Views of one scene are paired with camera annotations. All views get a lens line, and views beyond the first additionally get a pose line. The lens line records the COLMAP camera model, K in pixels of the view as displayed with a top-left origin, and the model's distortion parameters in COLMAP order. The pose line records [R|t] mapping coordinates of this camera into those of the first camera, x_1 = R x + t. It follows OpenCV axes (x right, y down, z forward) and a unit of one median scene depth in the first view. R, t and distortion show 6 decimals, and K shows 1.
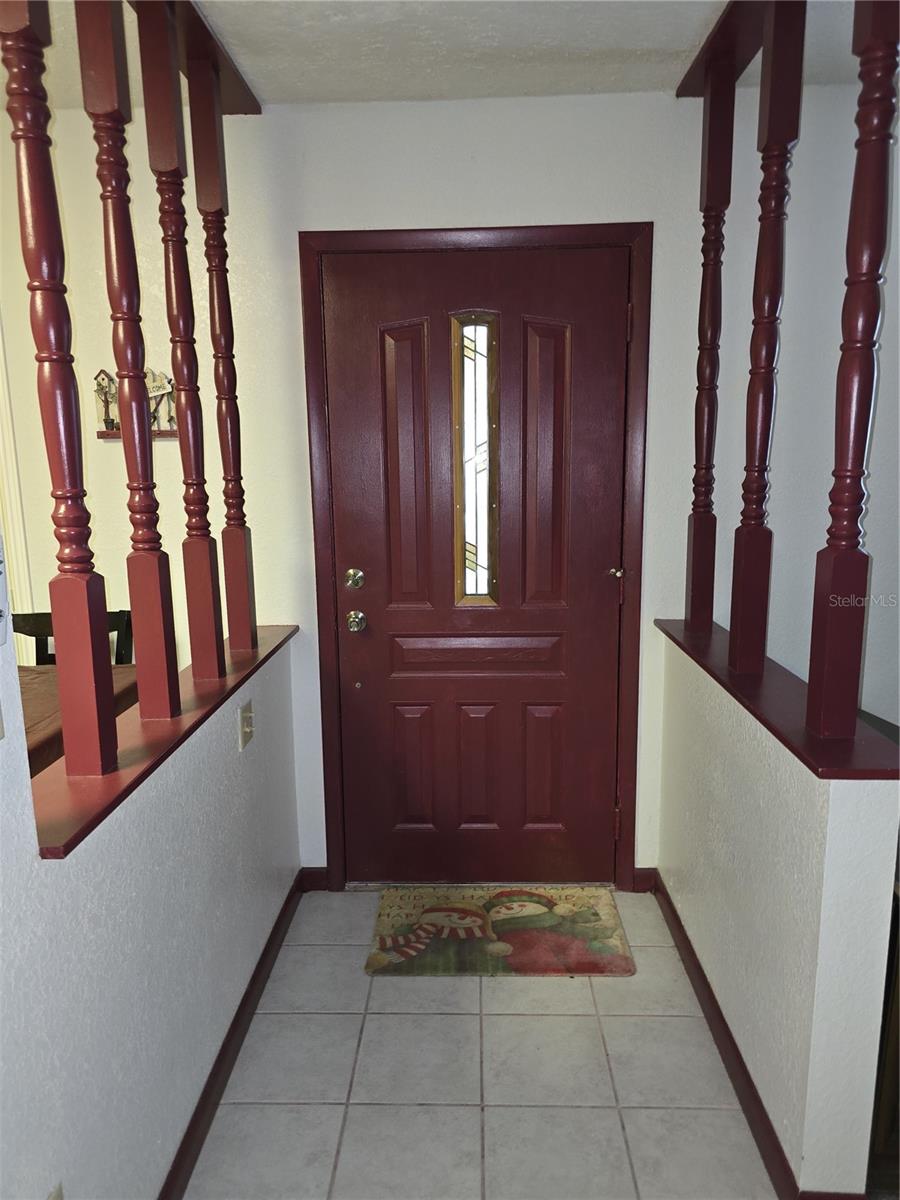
lens RADIAL K [[812.9, 0, 451.5], [0, 812.9, 597.9], [0, 0, 1]] dist [0.056542, -0.042946]
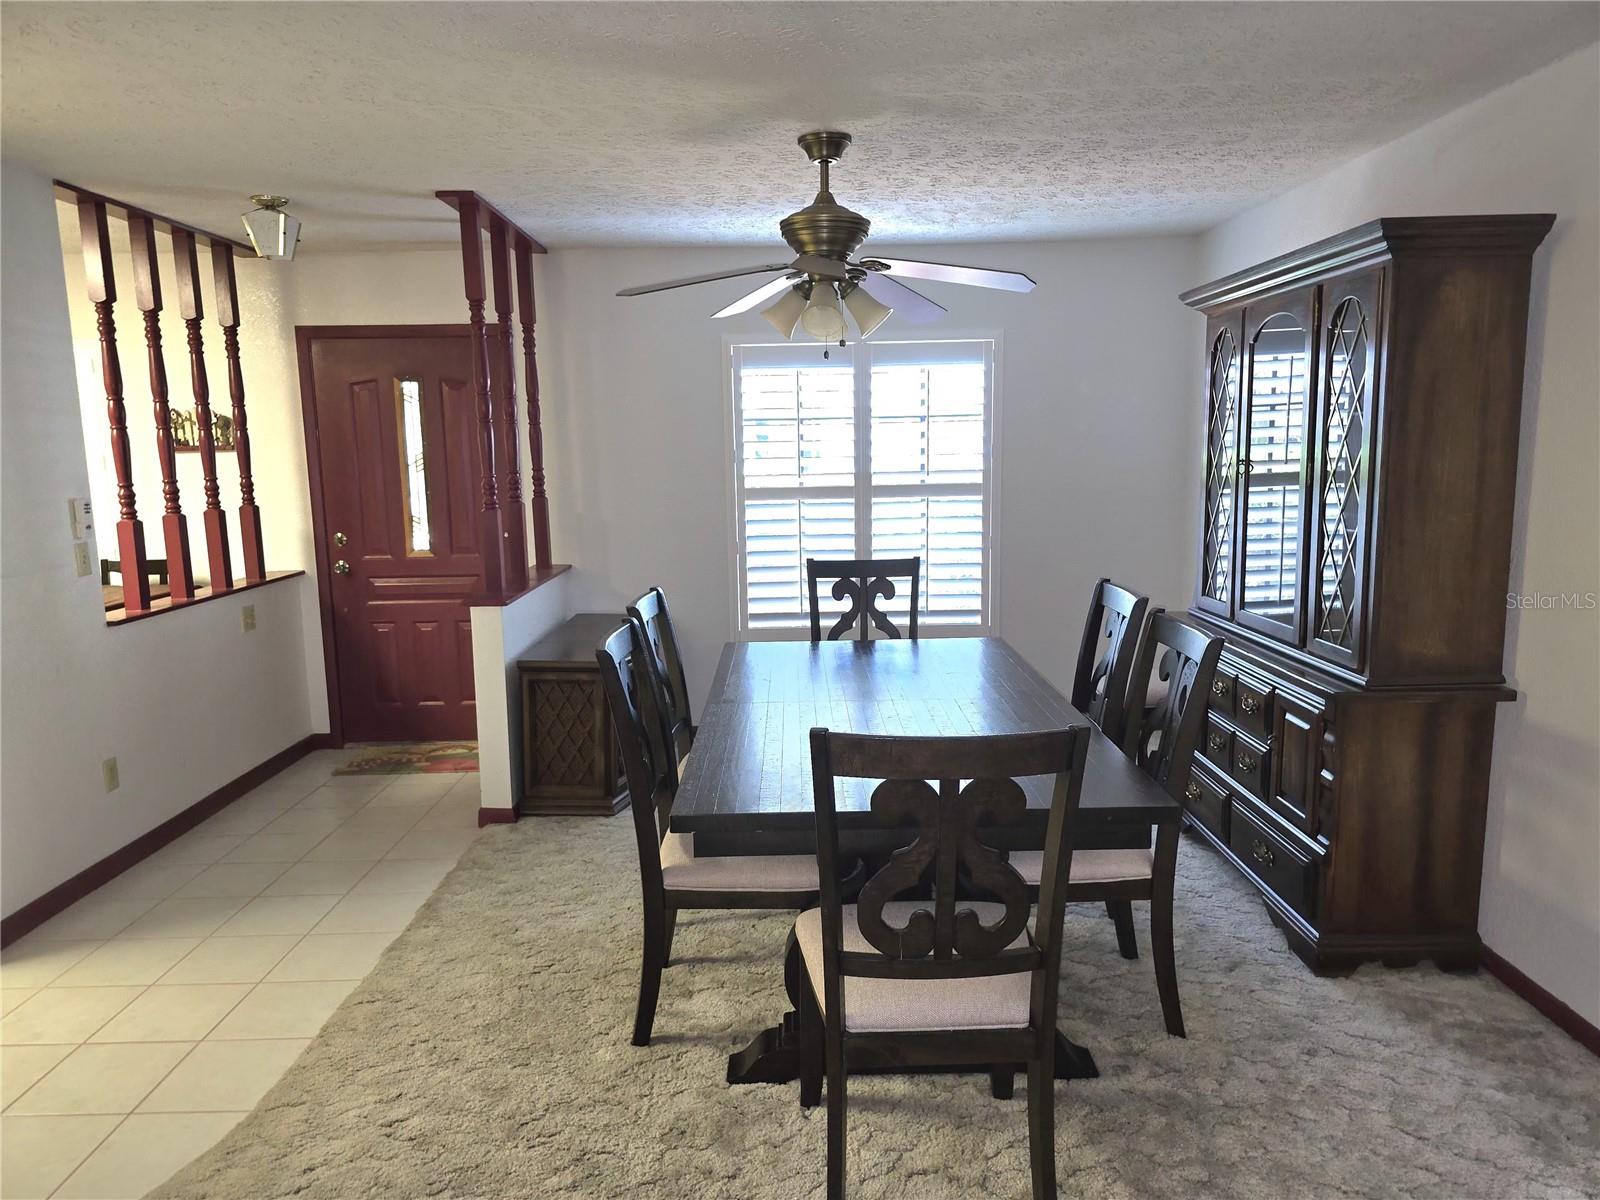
lens RADIAL K [[1083.9, 0, 797.9], [0, 1083.9, 604.8], [0, 0, 1]] dist [0.056542, -0.042946]
pose [[0.999606, -0.006463, 0.027321, 0.721844], [0.007023, 0.999766, -0.020452, 0.154825], [-0.027183, 0.020636, 0.999417, -1.151644]]
